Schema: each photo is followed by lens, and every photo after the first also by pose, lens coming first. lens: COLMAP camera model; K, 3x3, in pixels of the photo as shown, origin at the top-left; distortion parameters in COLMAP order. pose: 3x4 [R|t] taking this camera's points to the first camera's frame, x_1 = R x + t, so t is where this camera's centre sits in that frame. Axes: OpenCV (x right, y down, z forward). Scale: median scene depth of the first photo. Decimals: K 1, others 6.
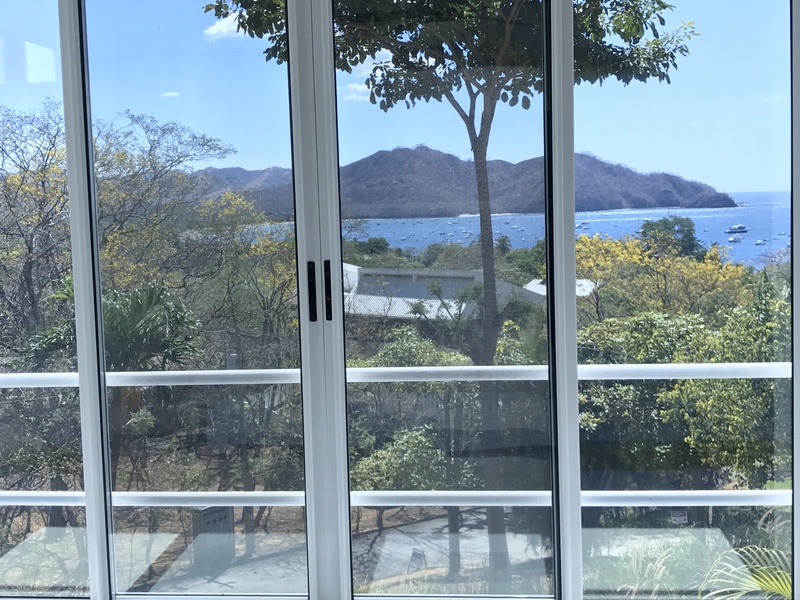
lens RADIAL K [[1063.4, 0, 401.7], [0, 1063.4, 285.6], [0, 0, 1]] dist [0.111320, -0.003967]
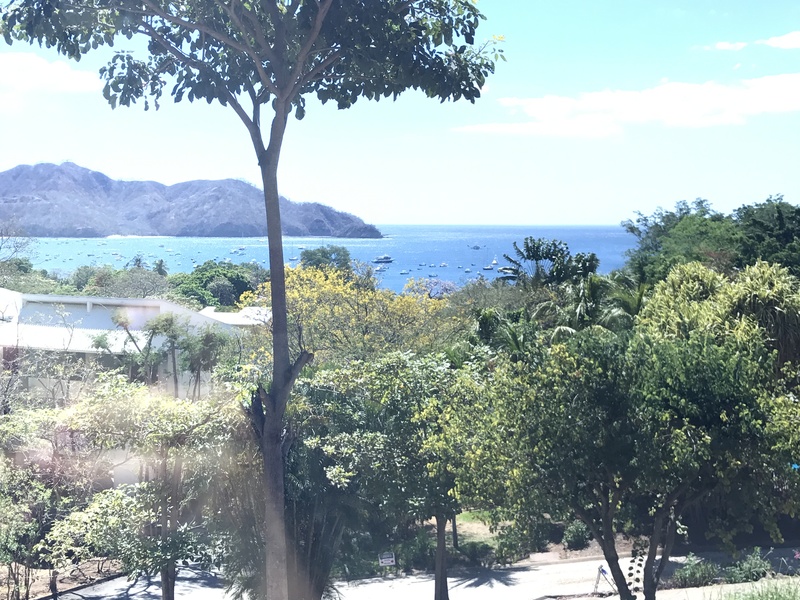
lens RADIAL K [[1033.0, 0, 405.1], [0, 1033.0, 290.9], [0, 0, 1]] dist [0.179165, -0.629115]
pose [[0.941038, 0.014653, 0.337982, -0.070274], [-0.008942, 0.999790, -0.018449, -0.012446], [-0.338181, 0.014339, 0.940972, 0.157182]]
